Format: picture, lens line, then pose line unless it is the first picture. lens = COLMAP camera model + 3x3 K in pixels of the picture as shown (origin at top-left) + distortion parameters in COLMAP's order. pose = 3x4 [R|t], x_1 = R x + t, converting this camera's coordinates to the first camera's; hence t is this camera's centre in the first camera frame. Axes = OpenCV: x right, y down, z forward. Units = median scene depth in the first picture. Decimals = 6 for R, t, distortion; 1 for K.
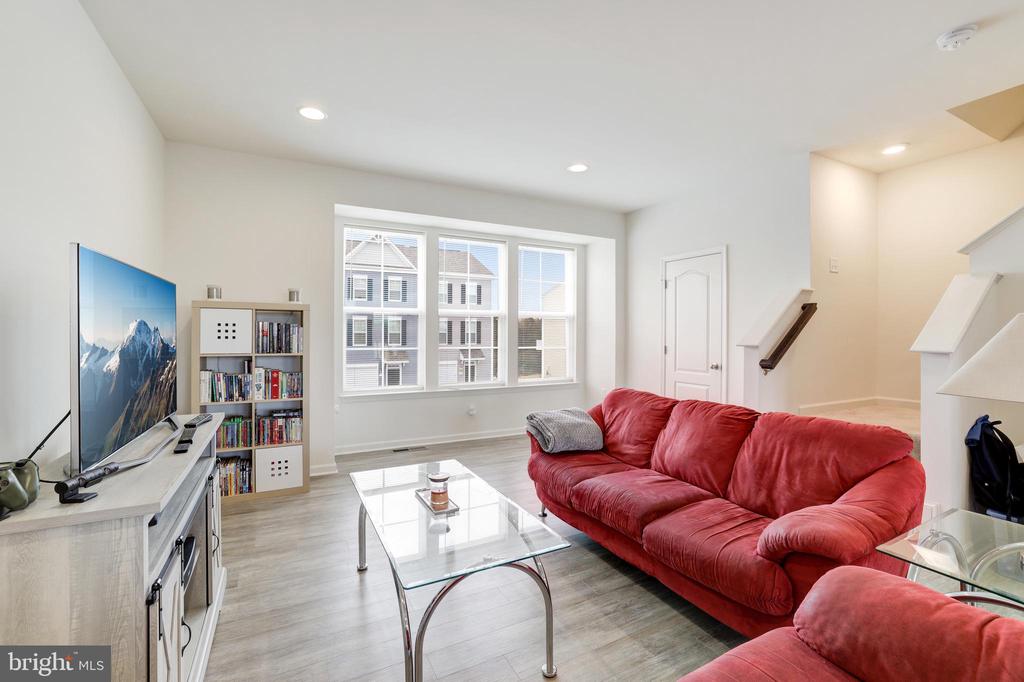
lens RADIAL K [[442.6, 0, 509.7], [0, 442.6, 339.0], [0, 0, 1]] dist [-0.039830, 0.011742]
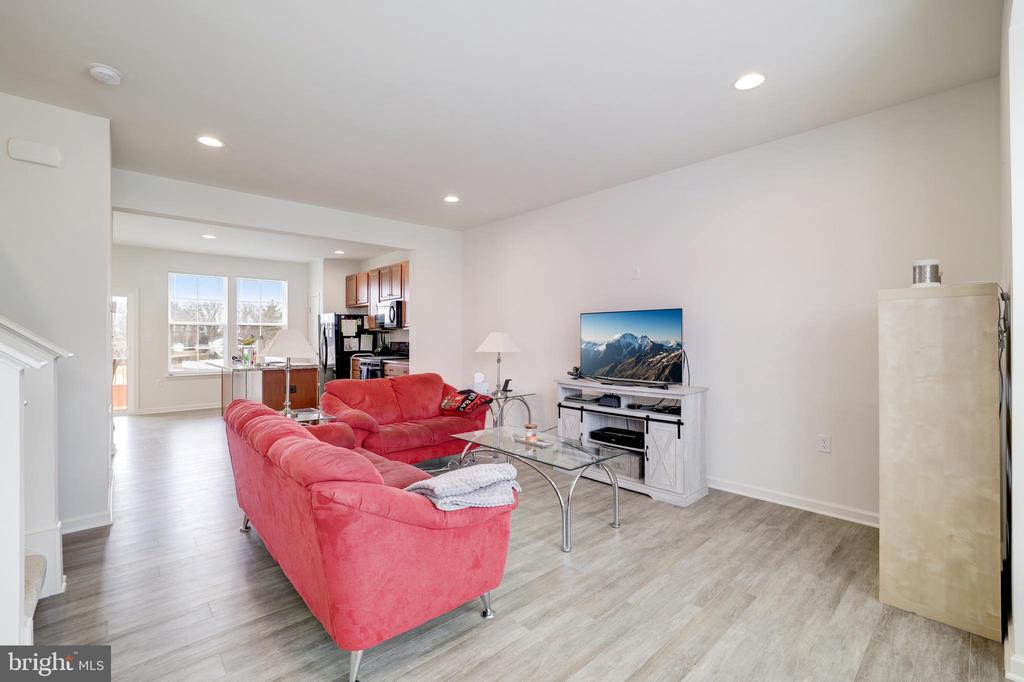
lens RADIAL K [[442.6, 0, 511.6], [0, 442.6, 335.4], [0, 0, 1]] dist [-0.039830, 0.011742]
pose [[-0.965539, -0.001089, -0.260255, 0.190704], [-0.004138, 0.999929, 0.011167, -0.022162], [0.260224, 0.011859, -0.965475, 1.477756]]
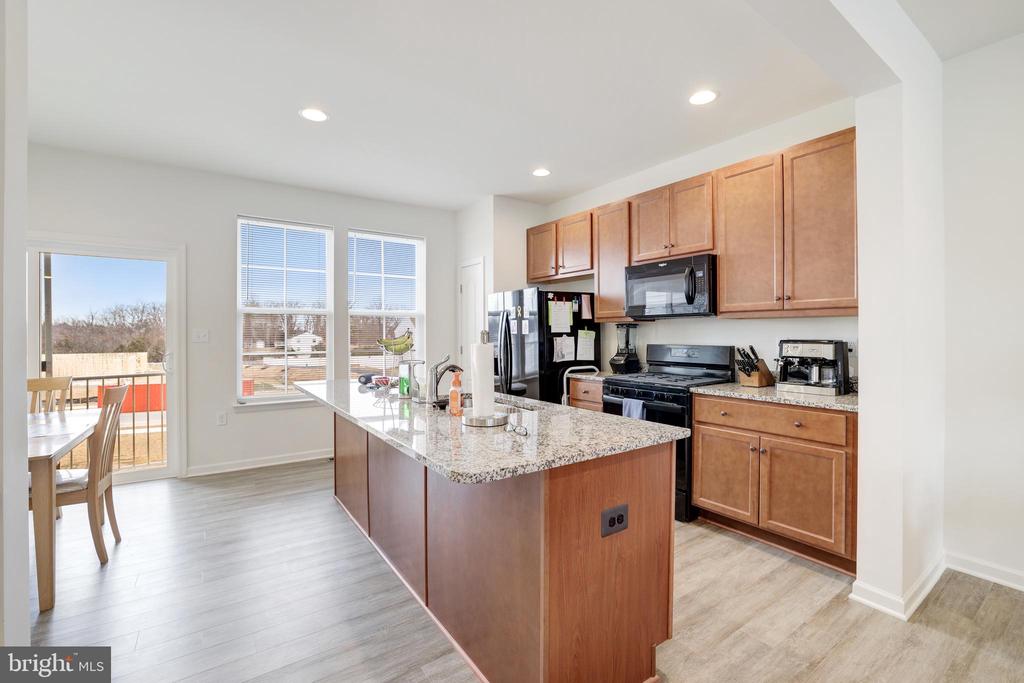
lens RADIAL K [[442.6, 0, 507.8], [0, 442.6, 337.4], [0, 0, 1]] dist [-0.039830, 0.011742]
pose [[-0.992383, -0.000704, -0.123187, 0.691363], [-0.003489, 0.999743, 0.022391, -0.003526], [0.123140, 0.022650, -0.992131, 0.226924]]
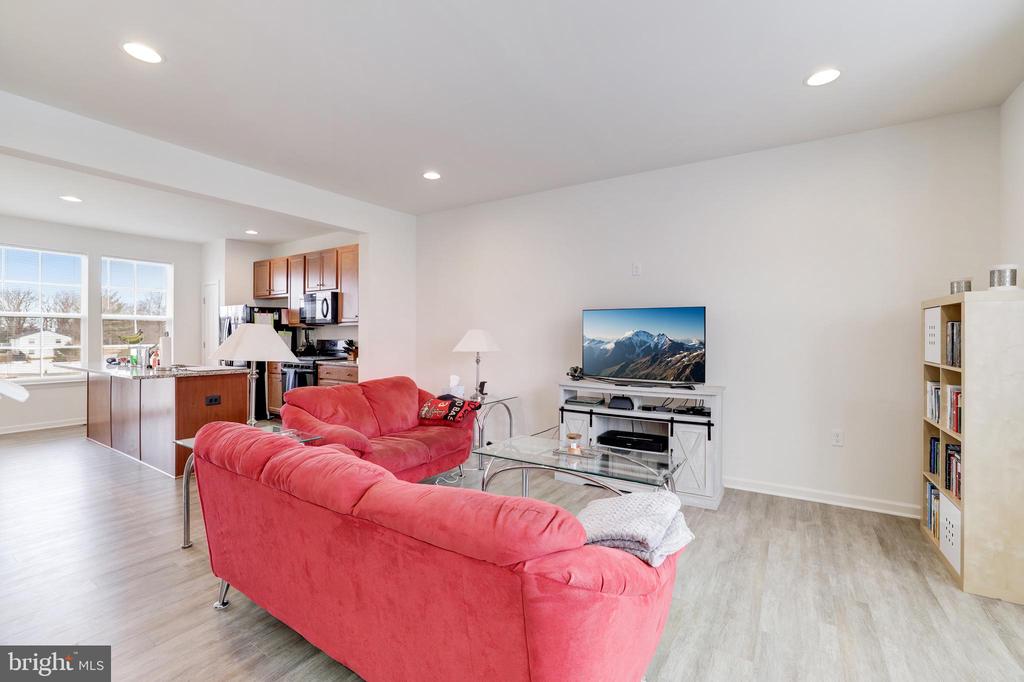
lens RADIAL K [[442.6, 0, 511.1], [0, 442.6, 334.0], [0, 0, 1]] dist [-0.039830, 0.011742]
pose [[-0.867207, -0.005422, -0.497918, 0.421881], [-0.012447, 0.999864, 0.010790, -0.017567], [0.497792, 0.015555, -0.867157, 1.239126]]
